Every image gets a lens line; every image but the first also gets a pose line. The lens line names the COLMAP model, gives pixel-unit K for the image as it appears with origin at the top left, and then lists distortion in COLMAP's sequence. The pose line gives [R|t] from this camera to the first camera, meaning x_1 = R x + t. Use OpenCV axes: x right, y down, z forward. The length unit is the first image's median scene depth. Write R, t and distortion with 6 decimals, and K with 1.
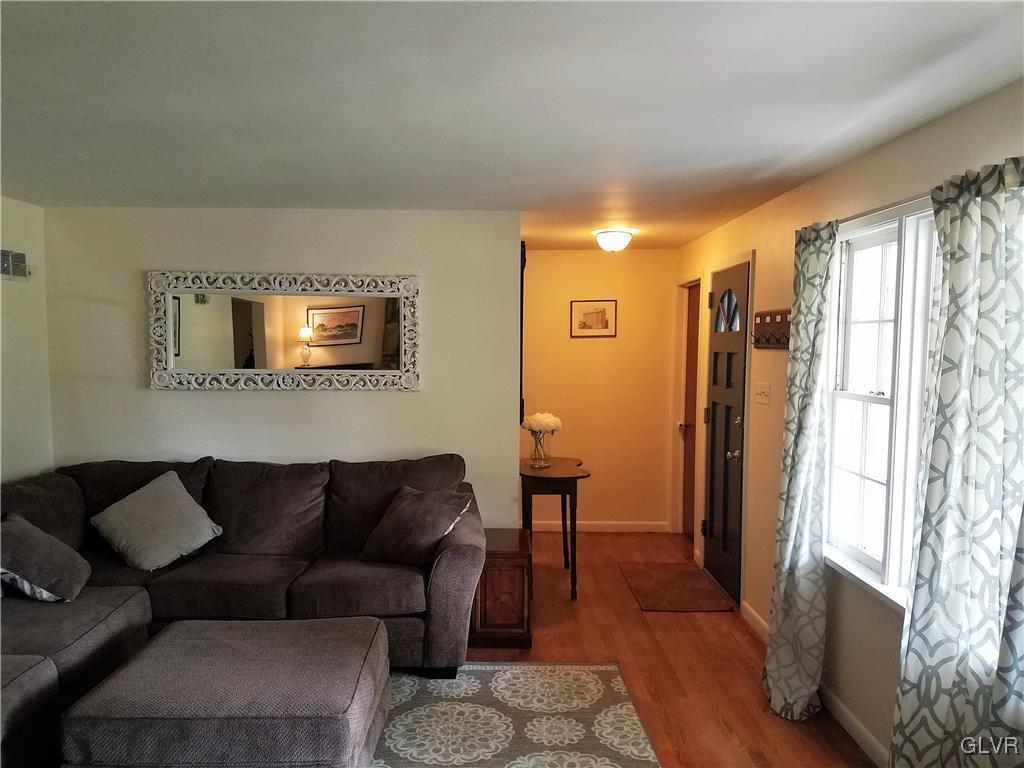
lens RADIAL K [[791.0, 0, 511.8], [0, 791.0, 412.4], [0, 0, 1]] dist [-0.008073, -0.003894]
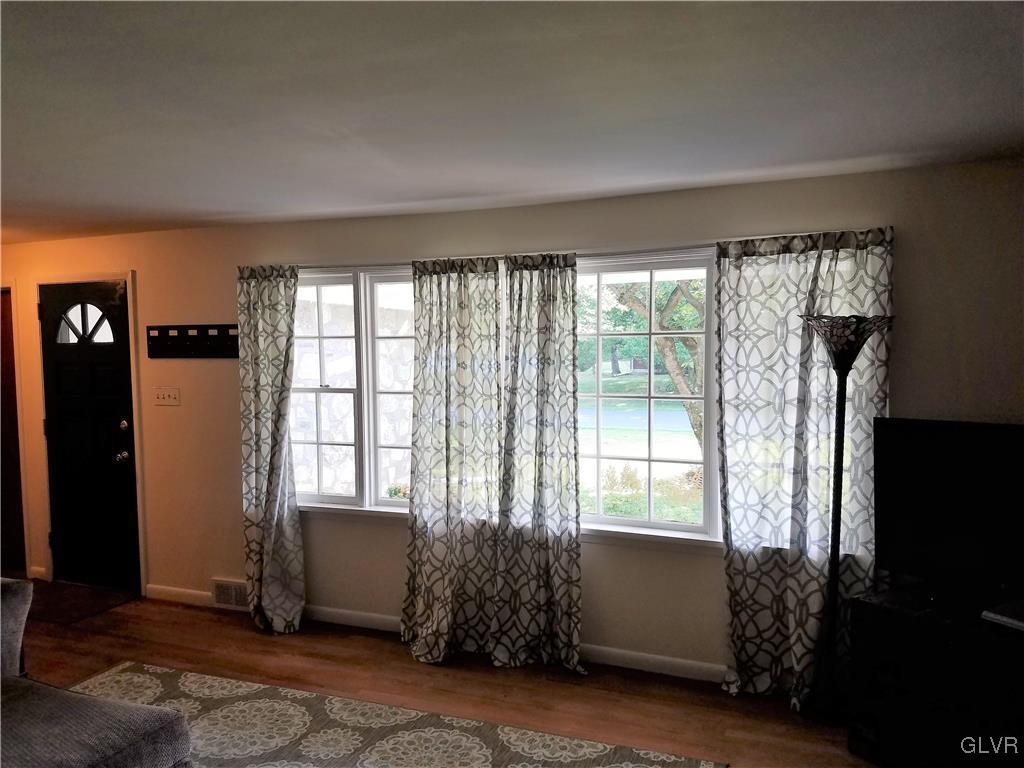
lens RADIAL K [[784.3, 0, 512.0], [0, 784.3, 384.0], [0, 0, 1]] dist [-0.006192, -0.003900]
pose [[0.392686, -0.066797, 0.917244, -0.693938], [0.102454, 0.994328, 0.028549, -0.031055], [-0.913948, 0.082765, 0.397302, 0.092204]]
